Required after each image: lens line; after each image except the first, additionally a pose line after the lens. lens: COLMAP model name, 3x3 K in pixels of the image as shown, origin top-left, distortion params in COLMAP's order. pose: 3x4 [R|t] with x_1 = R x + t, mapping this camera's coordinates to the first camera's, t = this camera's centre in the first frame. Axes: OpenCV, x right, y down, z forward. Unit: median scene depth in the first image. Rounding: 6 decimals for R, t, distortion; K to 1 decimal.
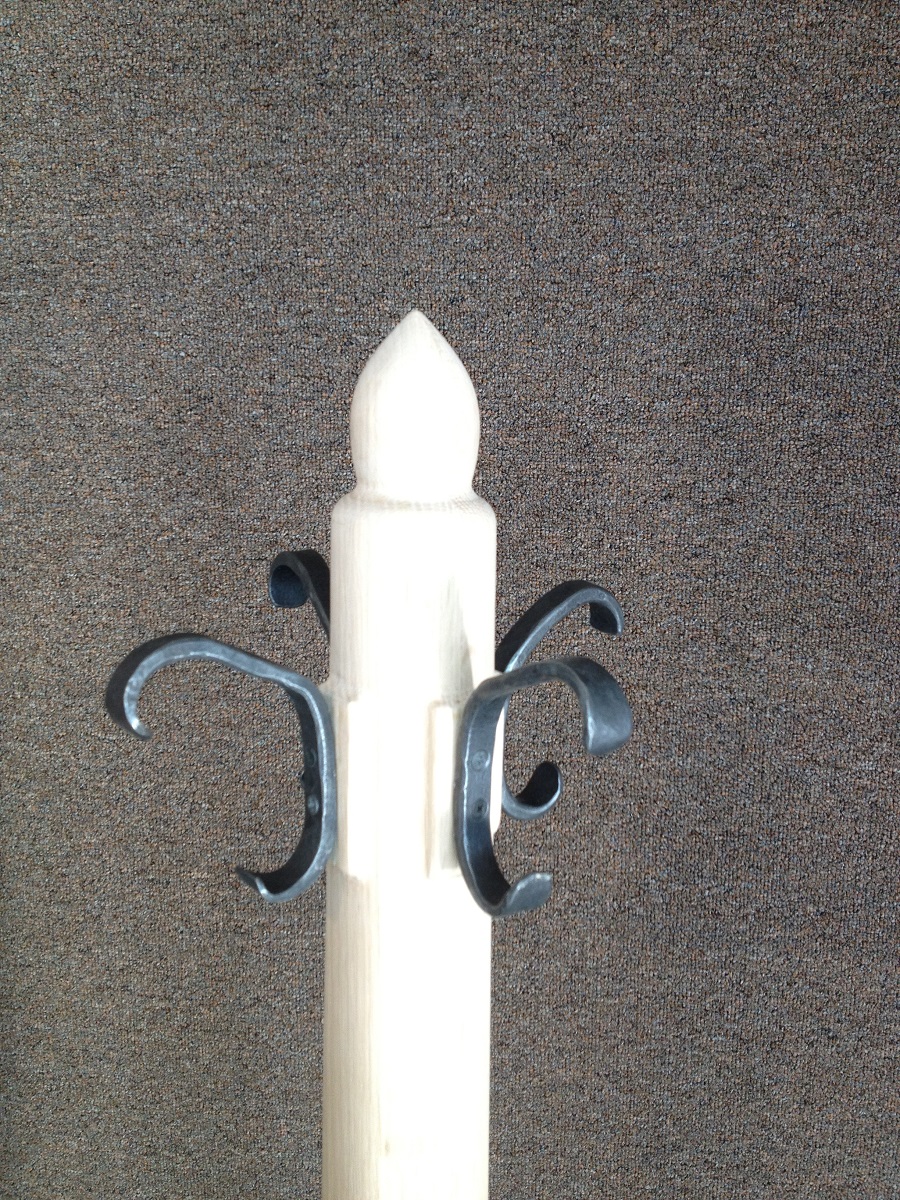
lens RADIAL K [[1161.5, 0, 443.4], [0, 1161.5, 599.9], [0, 0, 1]] dist [0.055500, 0.000000]
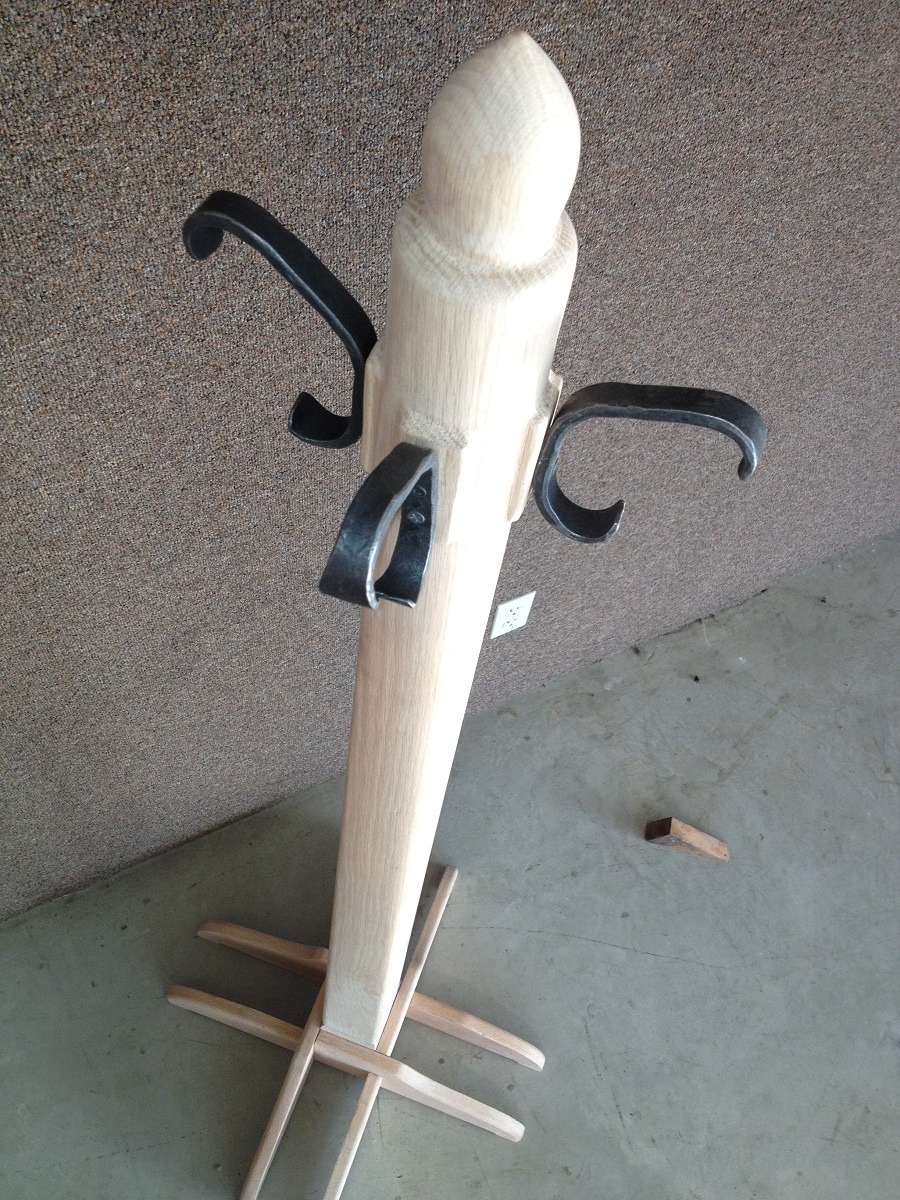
lens RADIAL K [[1161.5, 0, 461.8], [0, 1161.5, 596.3], [0, 0, 1]] dist [0.055500, 0.000000]
pose [[0.826183, -0.449630, 0.339492, -0.255129], [0.032670, 0.639794, 0.767852, -0.319811], [-0.562454, -0.623295, 0.543276, 0.194951]]
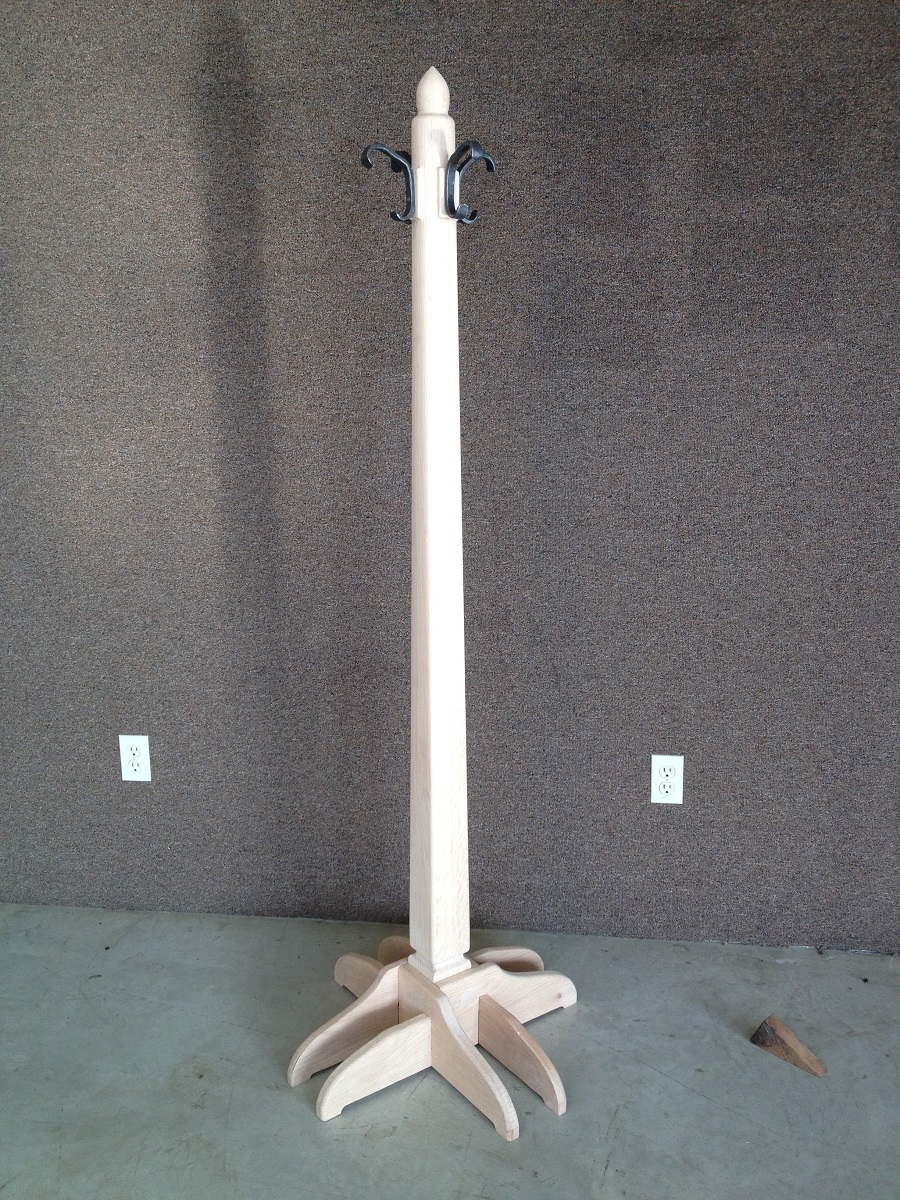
lens RADIAL K [[1161.5, 0, 446.6], [0, 1161.5, 597.8], [0, 0, 1]] dist [0.055500, 0.000000]
pose [[0.999420, -0.019318, -0.028045, 0.052037], [0.020205, 0.999293, 0.031706, 0.733523], [0.027412, -0.032254, 0.999104, -1.555675]]
